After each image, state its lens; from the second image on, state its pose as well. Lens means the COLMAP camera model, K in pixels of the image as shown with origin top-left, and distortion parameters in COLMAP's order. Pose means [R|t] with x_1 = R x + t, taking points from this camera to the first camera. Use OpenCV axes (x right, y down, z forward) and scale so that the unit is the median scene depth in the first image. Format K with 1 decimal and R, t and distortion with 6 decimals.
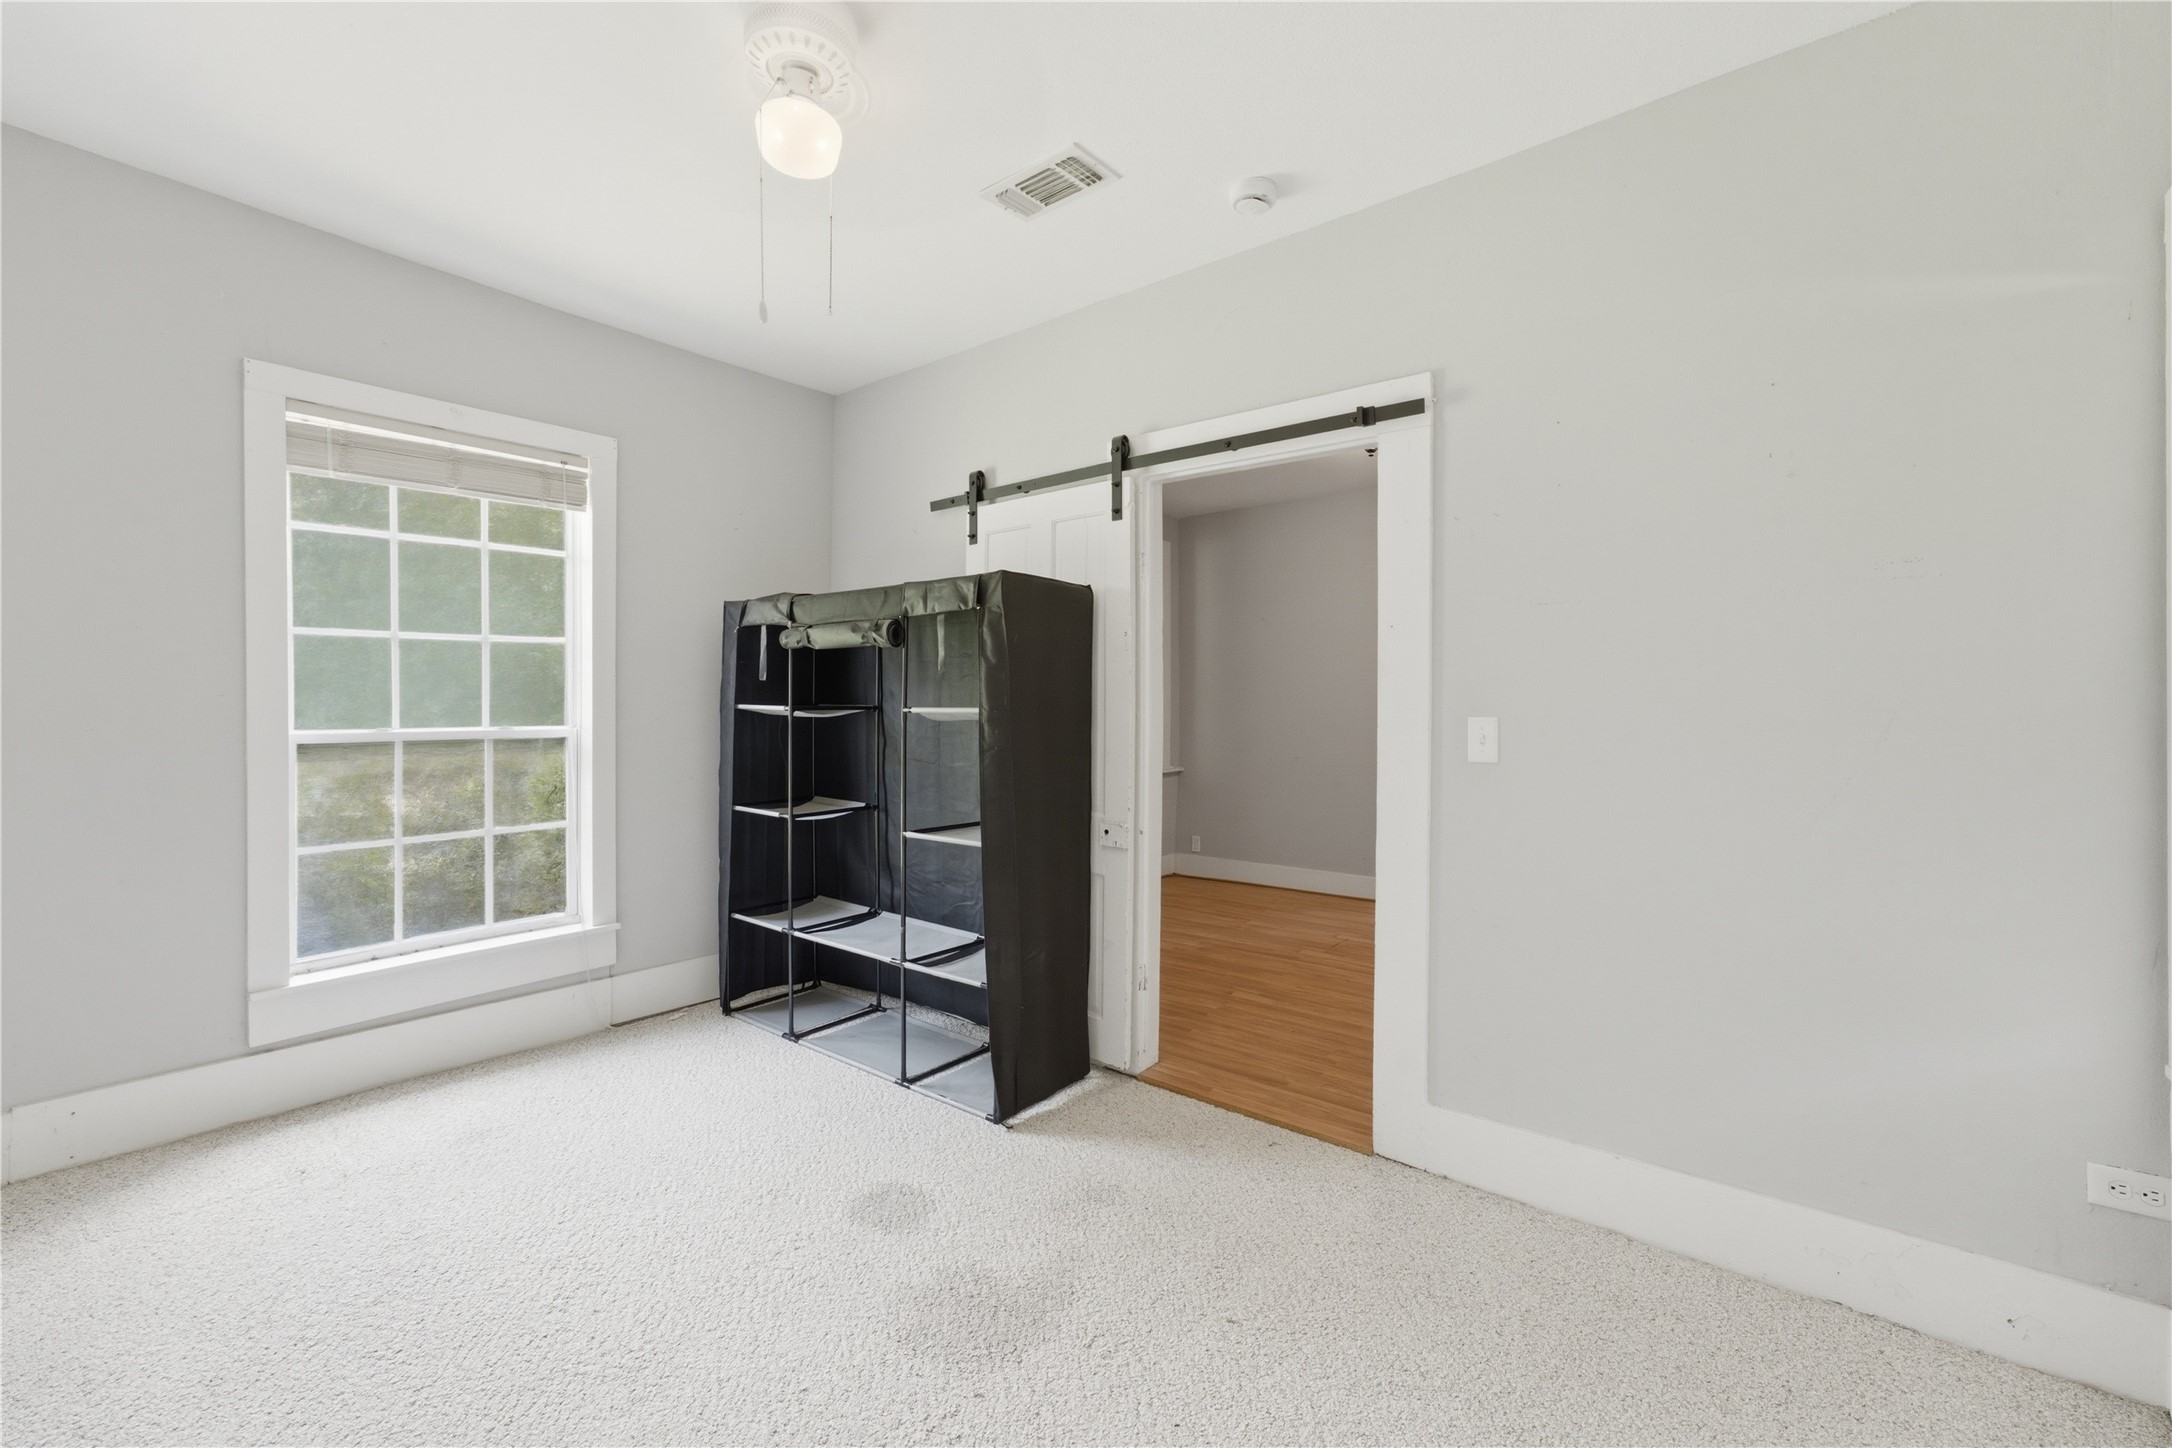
lens RADIAL K [[883.1, 0, 1083.3], [0, 883.1, 711.8], [0, 0, 1]] dist [-0.003417, -0.000274]
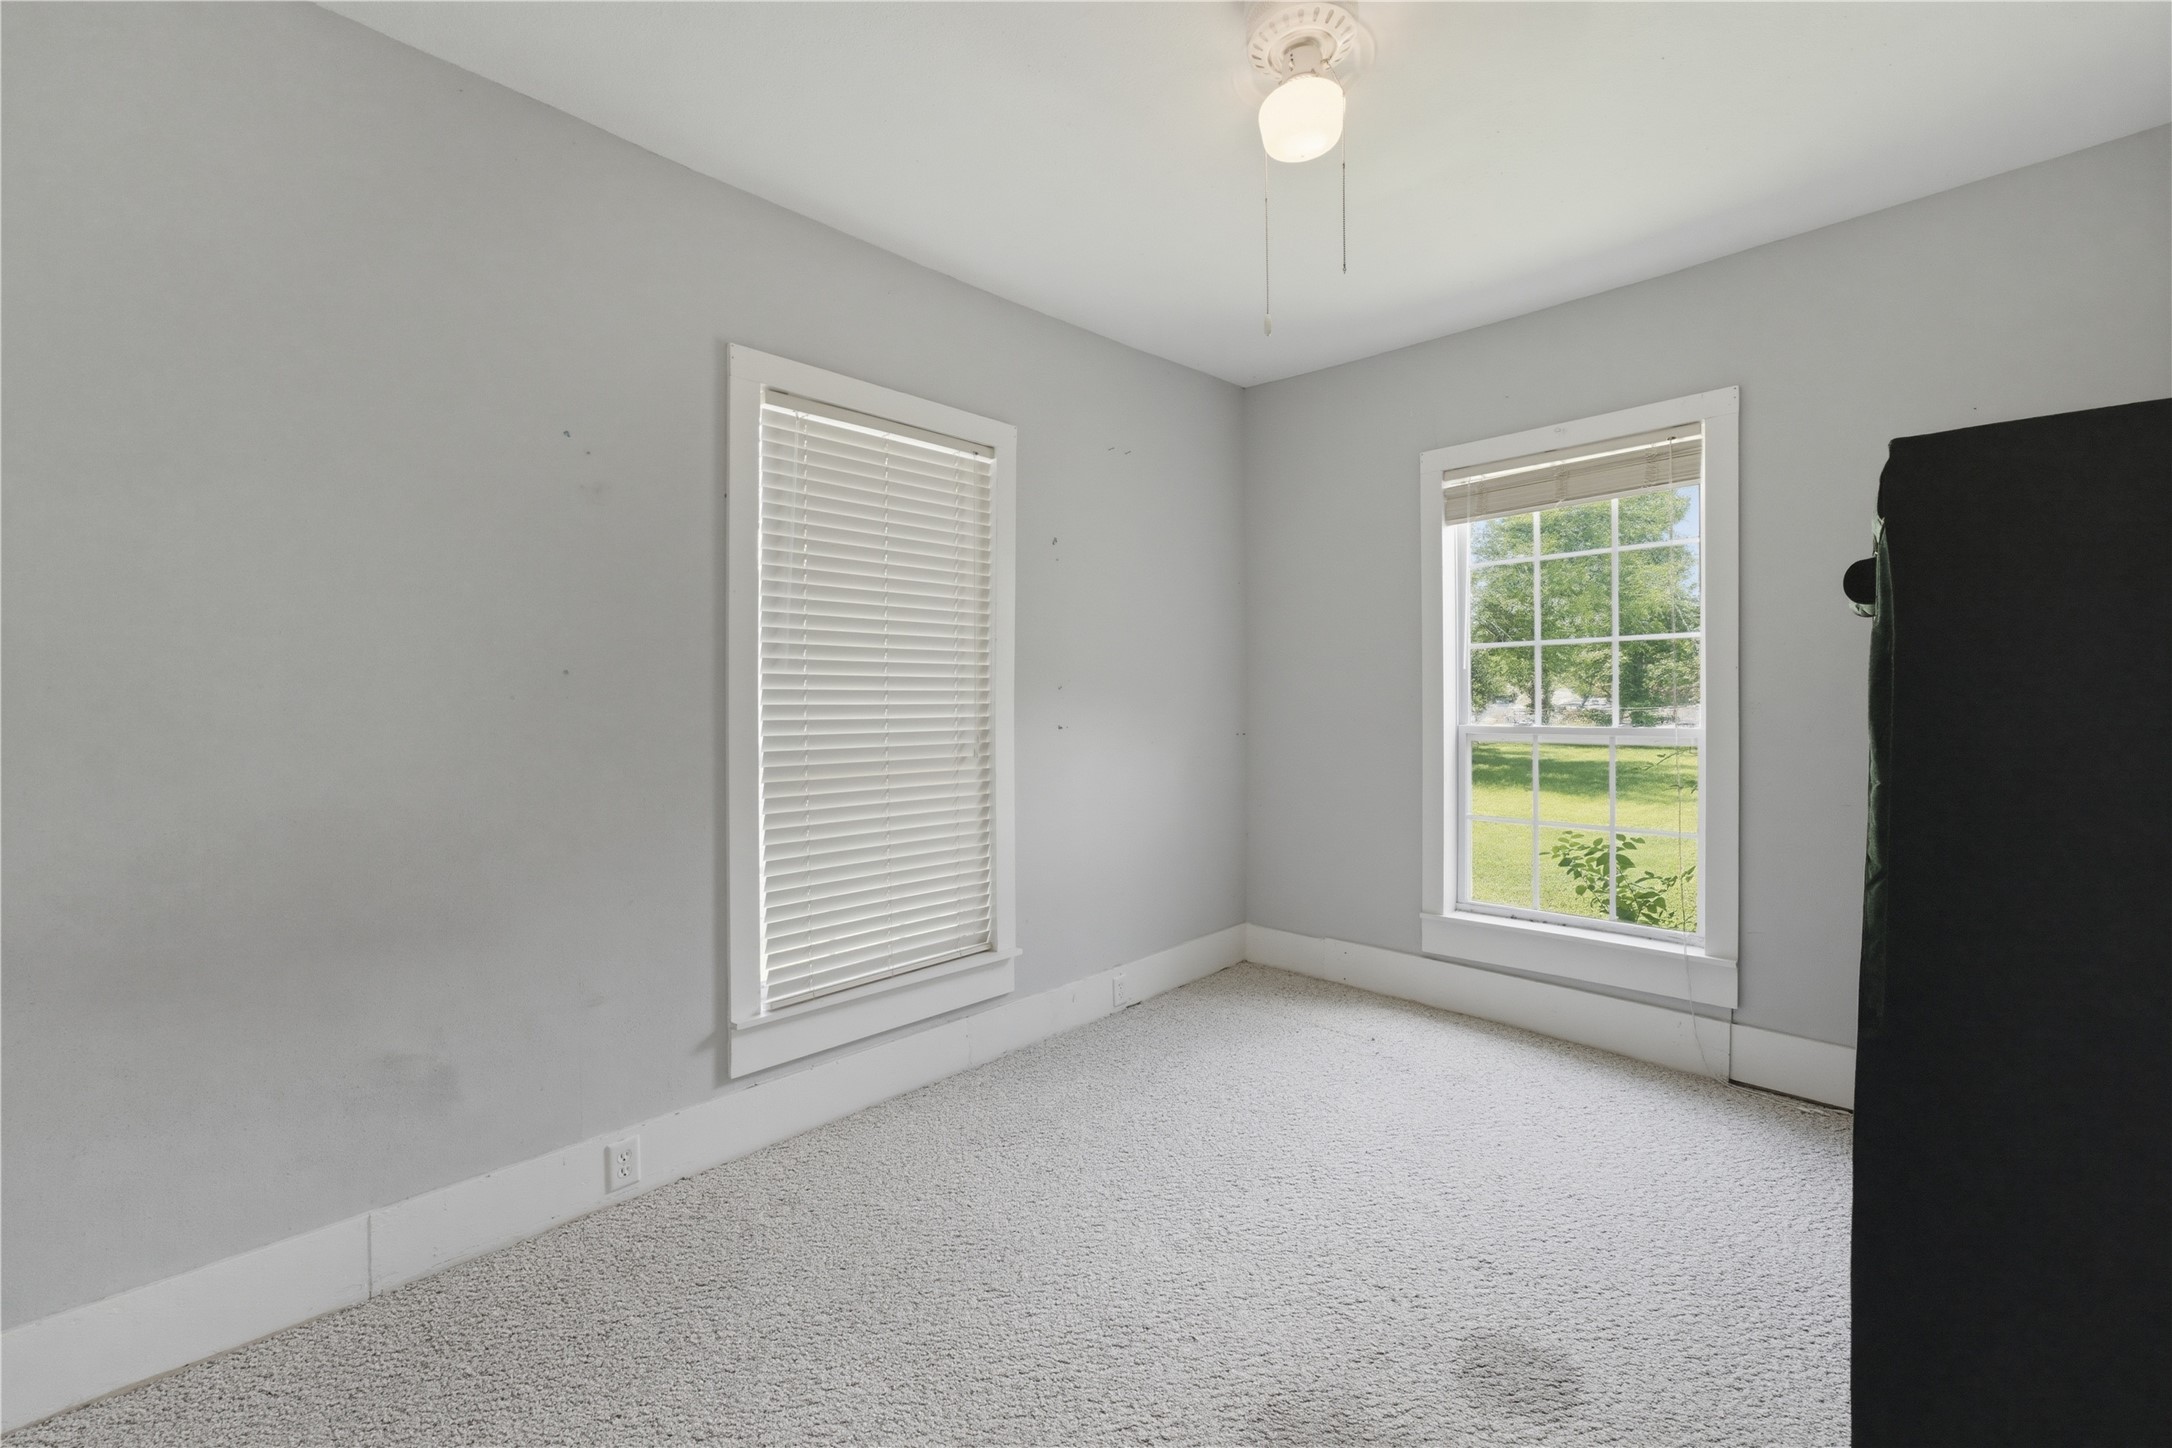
lens RADIAL K [[883.1, 0, 1082.9], [0, 883.1, 720.8], [0, 0, 1]] dist [-0.003417, -0.000274]
pose [[-0.102621, 0.020836, -0.994502, 0.391178], [0.001165, 0.999782, 0.020827, -0.009340], [0.994720, 0.000979, -0.102623, 0.494131]]
